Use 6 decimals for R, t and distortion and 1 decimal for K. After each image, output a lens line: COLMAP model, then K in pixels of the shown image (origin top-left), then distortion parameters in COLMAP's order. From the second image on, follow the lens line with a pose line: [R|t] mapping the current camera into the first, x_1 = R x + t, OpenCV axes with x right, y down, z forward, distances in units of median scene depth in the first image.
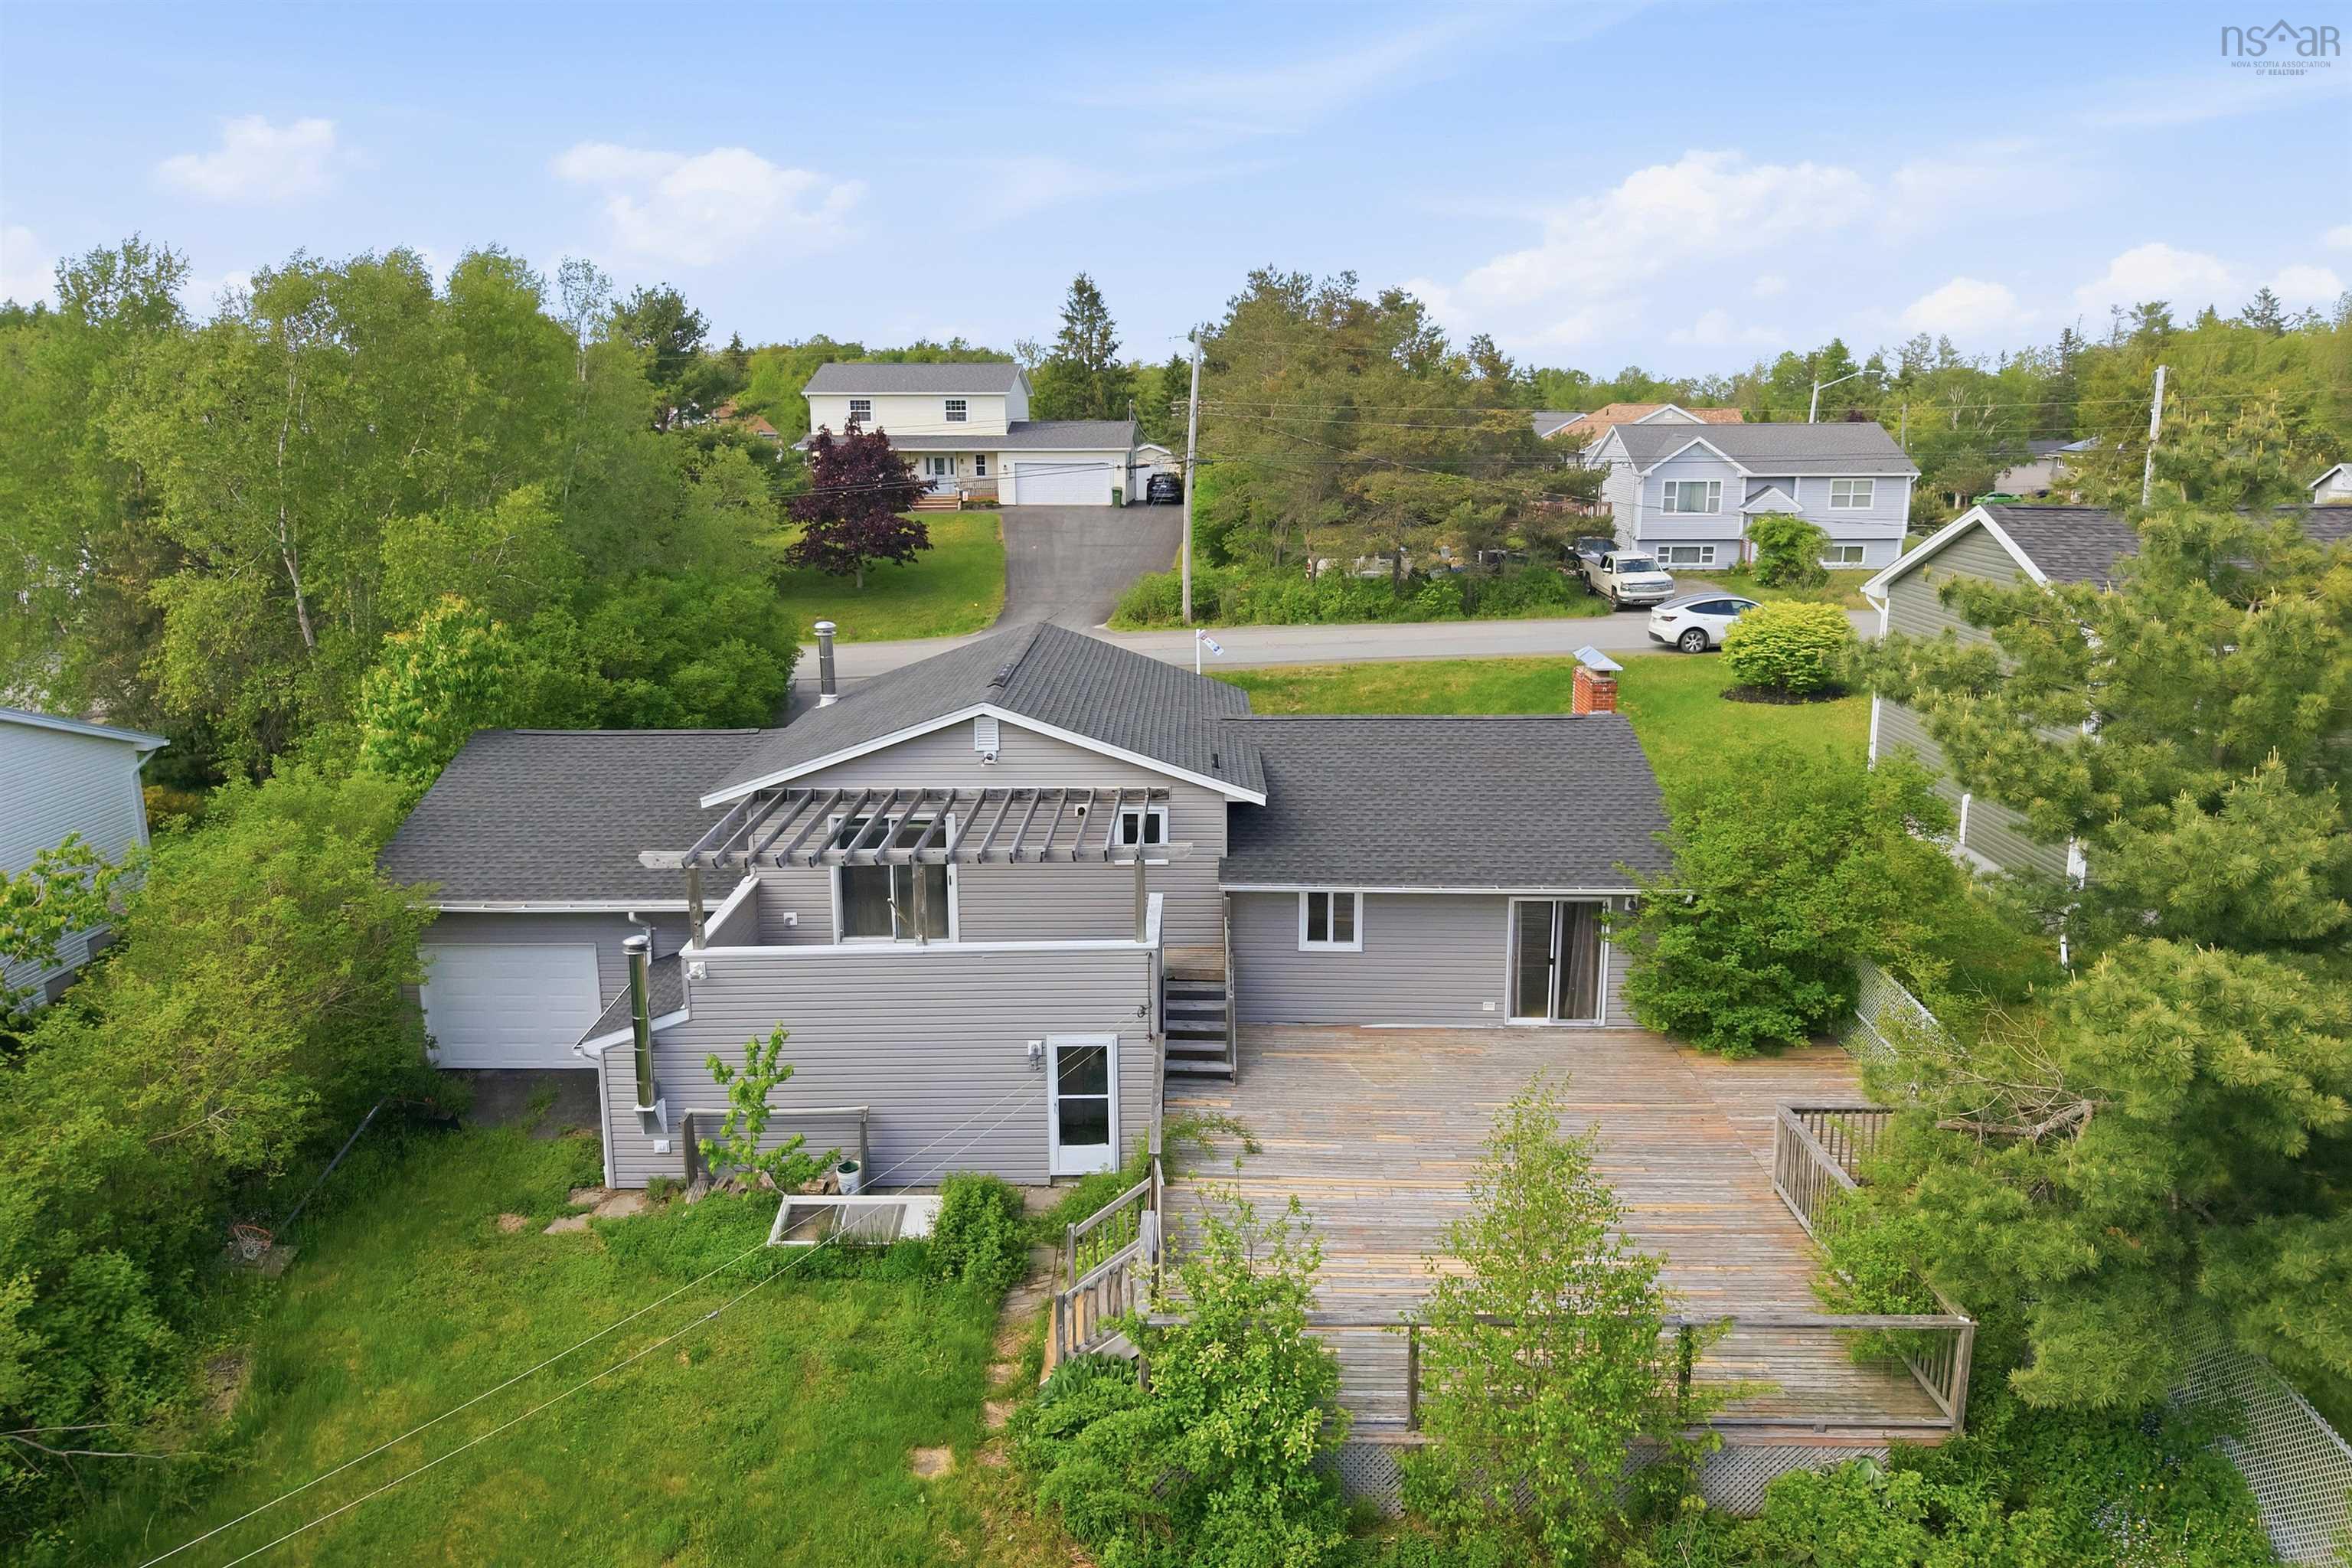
lens RADIAL K [[1563.2, 0, 1170.0], [0, 1563.2, 765.2], [0, 0, 1]] dist [0.027309, -0.031454]
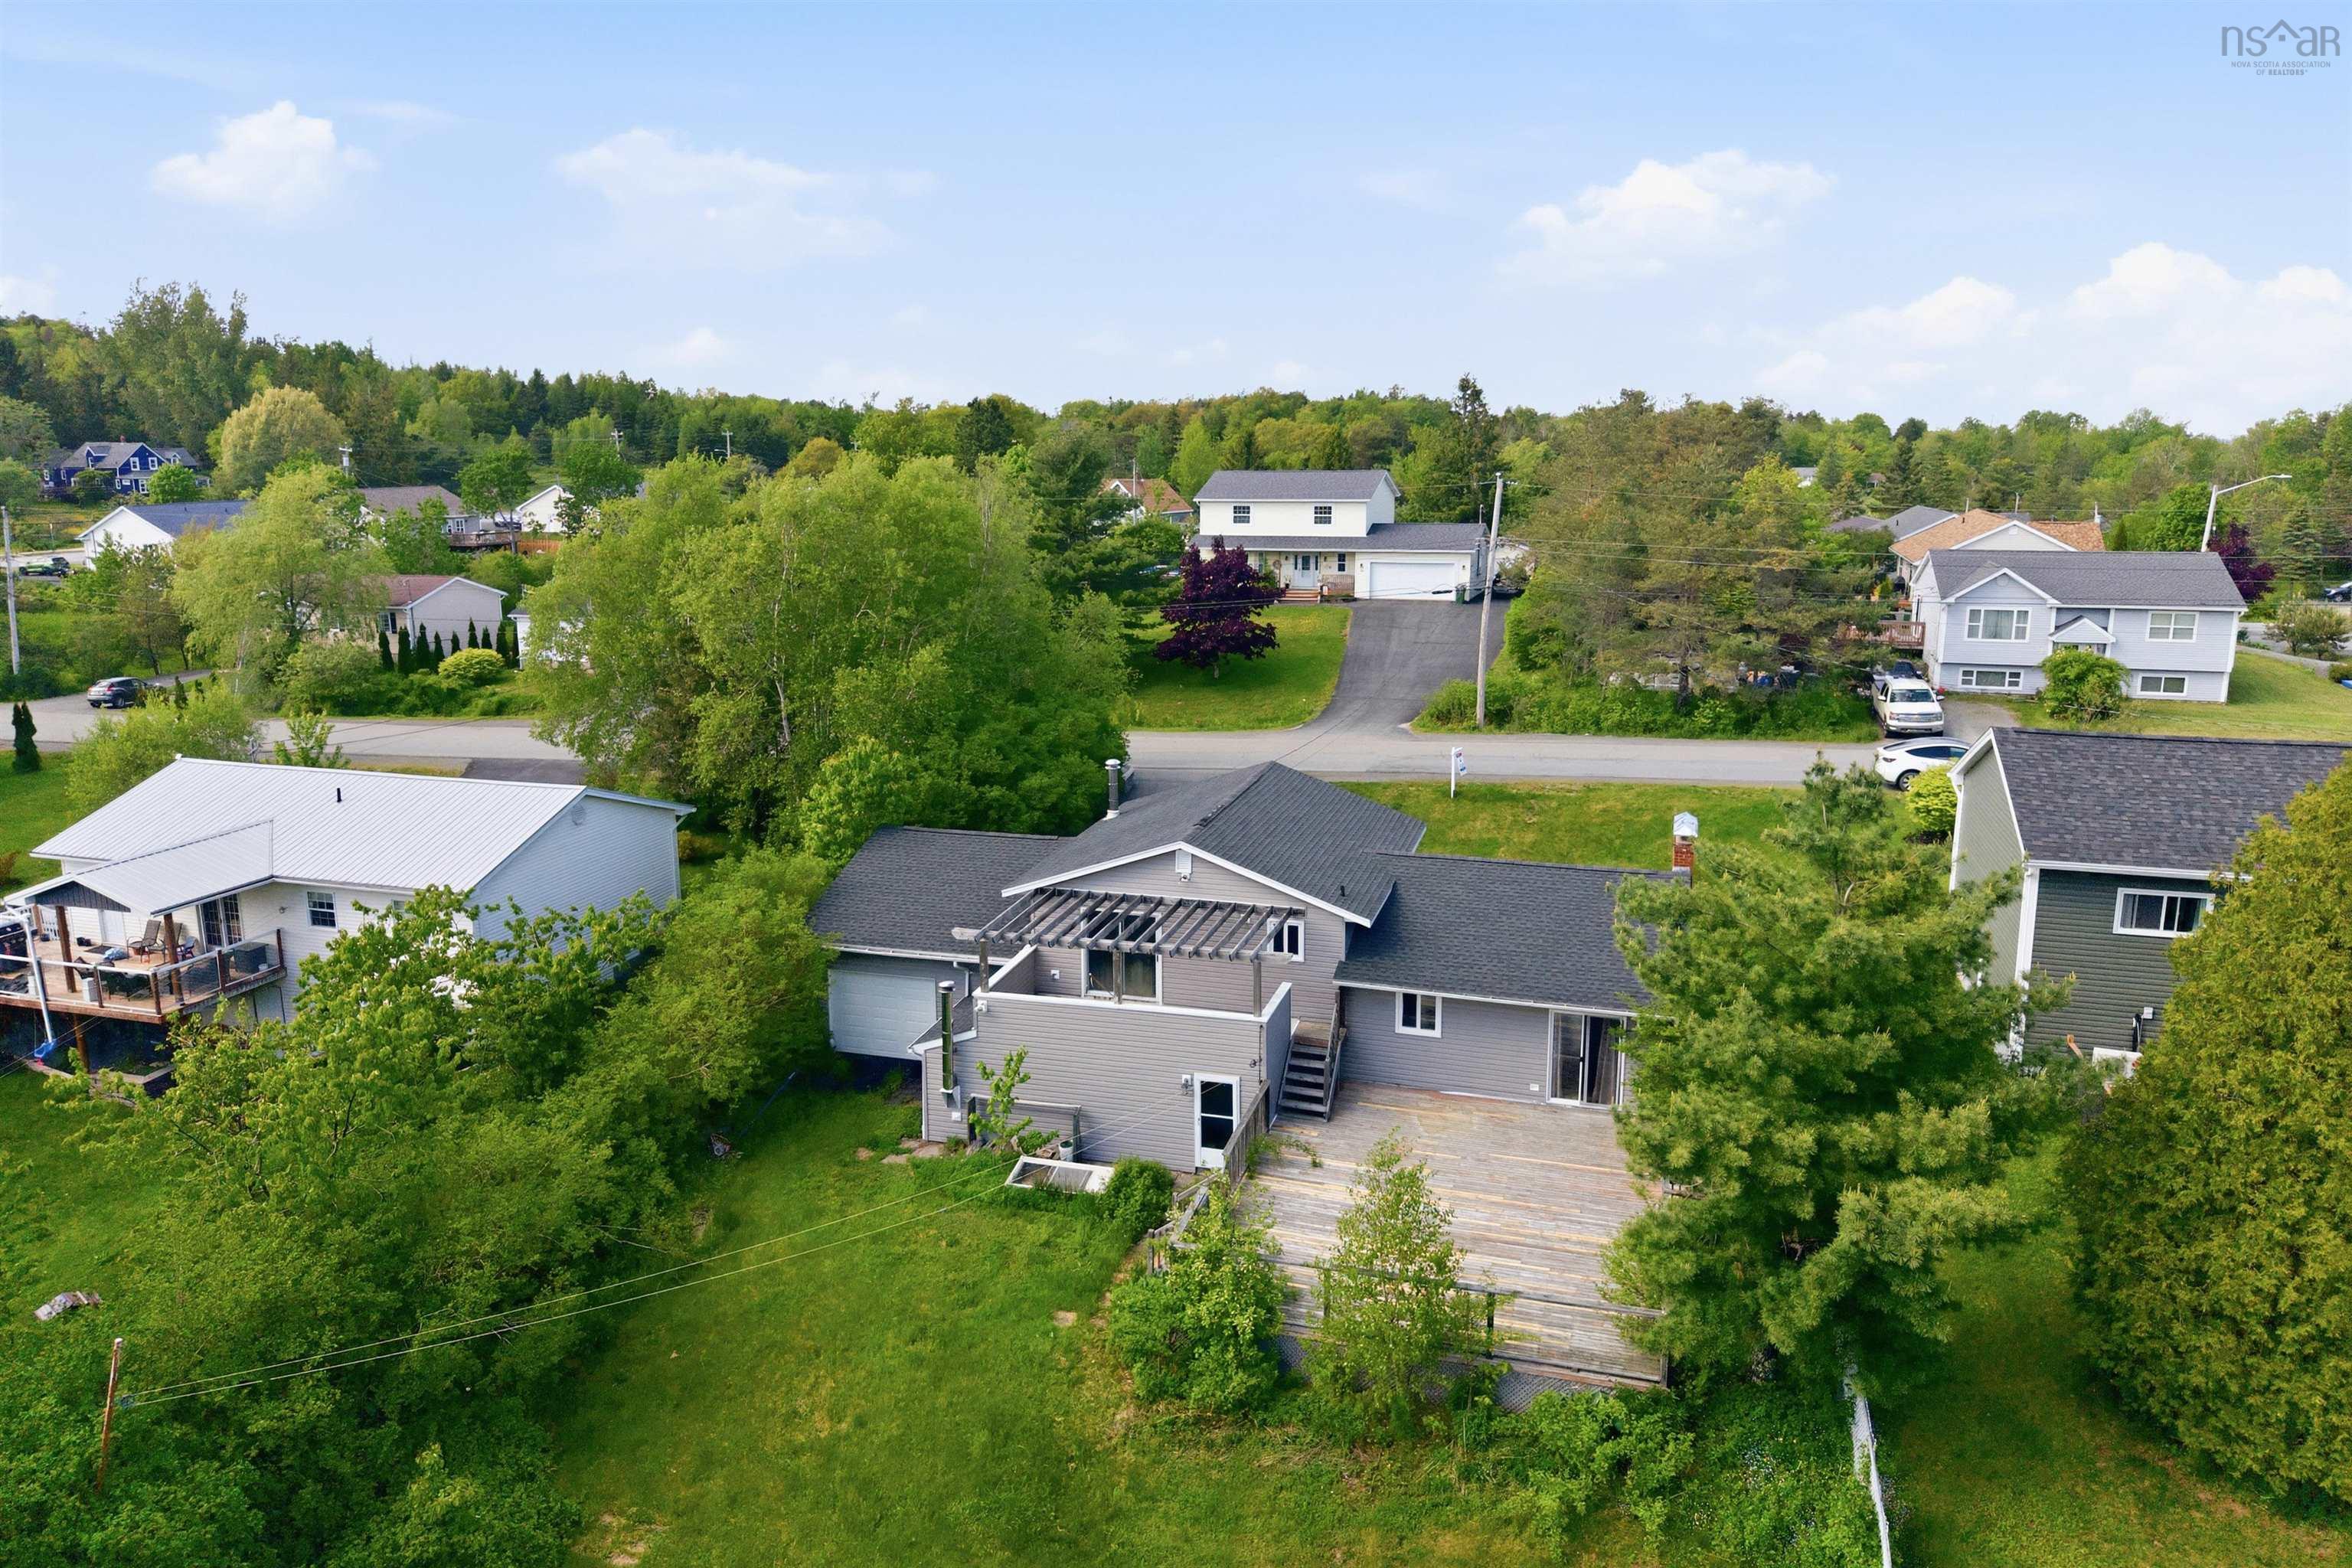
lens RADIAL K [[1563.2, 0, 1176.9], [0, 1563.2, 779.0], [0, 0, 1]] dist [0.027309, -0.031454]
pose [[0.962252, 0.058149, -0.265874, 0.256361], [-0.060775, 0.998150, -0.001651, -0.094016], [0.265286, 0.017747, 0.964006, -0.408174]]
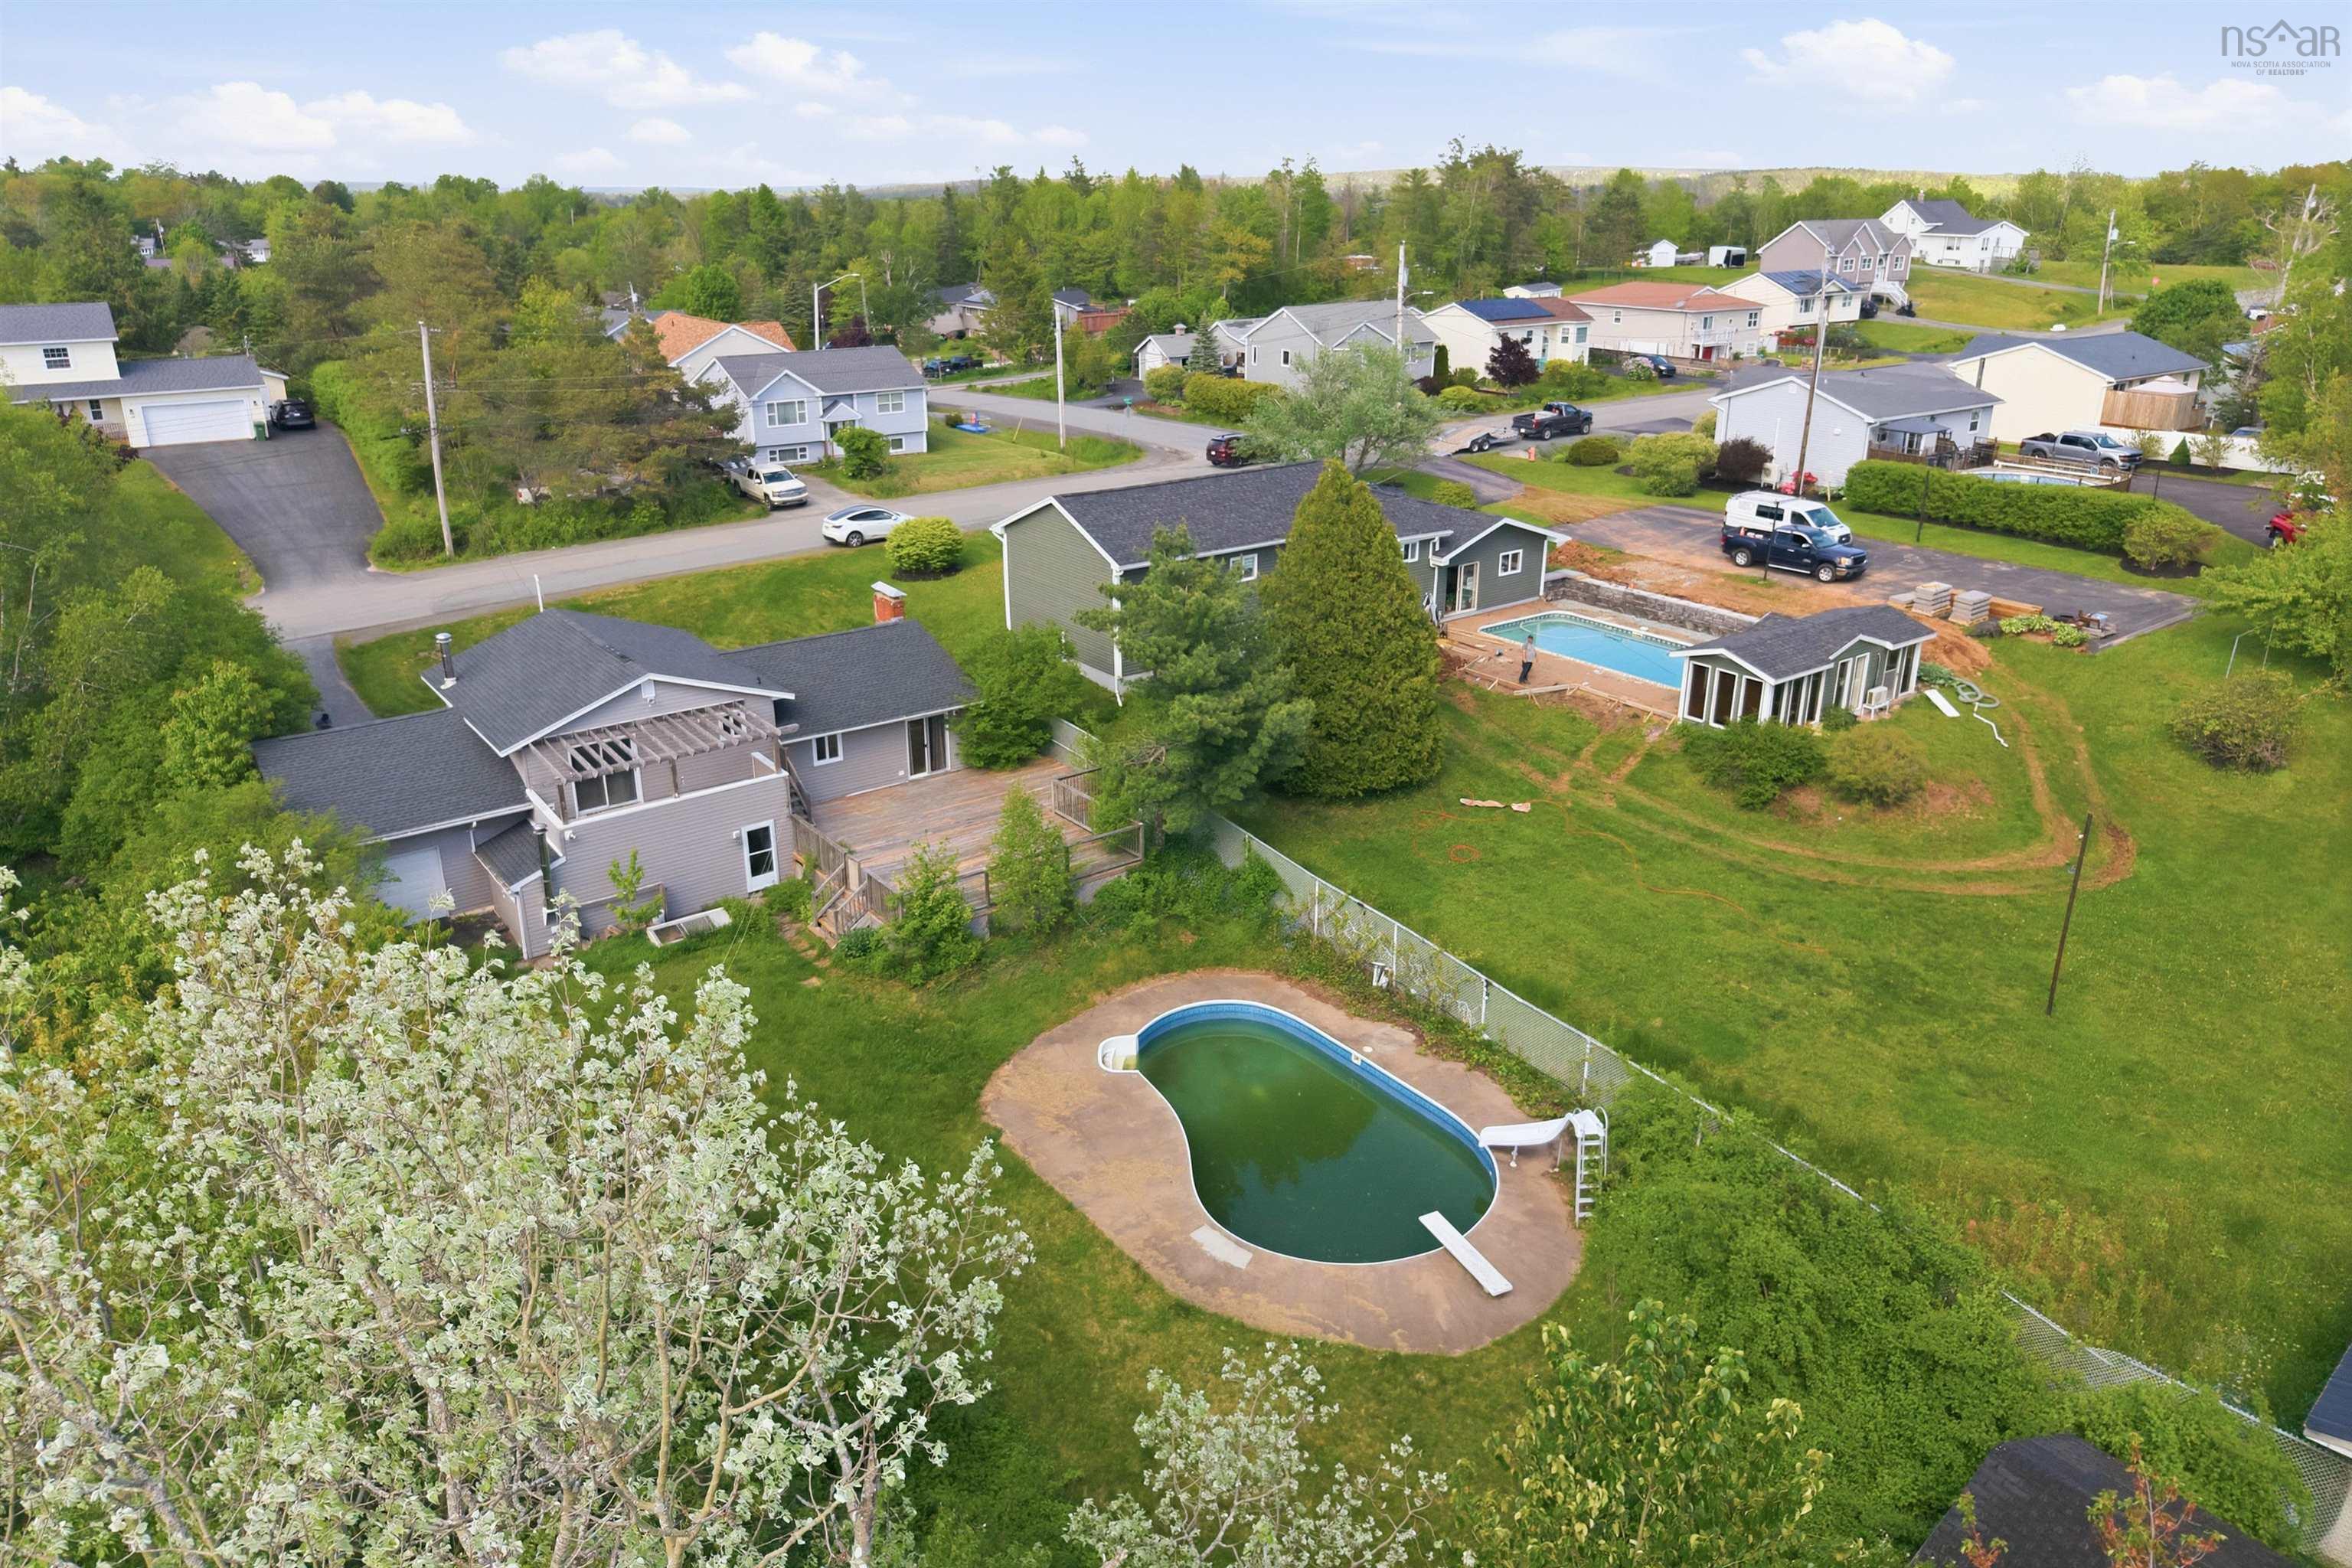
lens RADIAL K [[1563.2, 0, 1179.2], [0, 1563.2, 782.1], [0, 0, 1]] dist [0.027309, -0.031454]
pose [[0.787500, -0.215431, 0.577437, -0.728710], [0.132167, 0.974153, 0.183190, -0.172074], [-0.601977, -0.067944, 0.795618, -0.908945]]
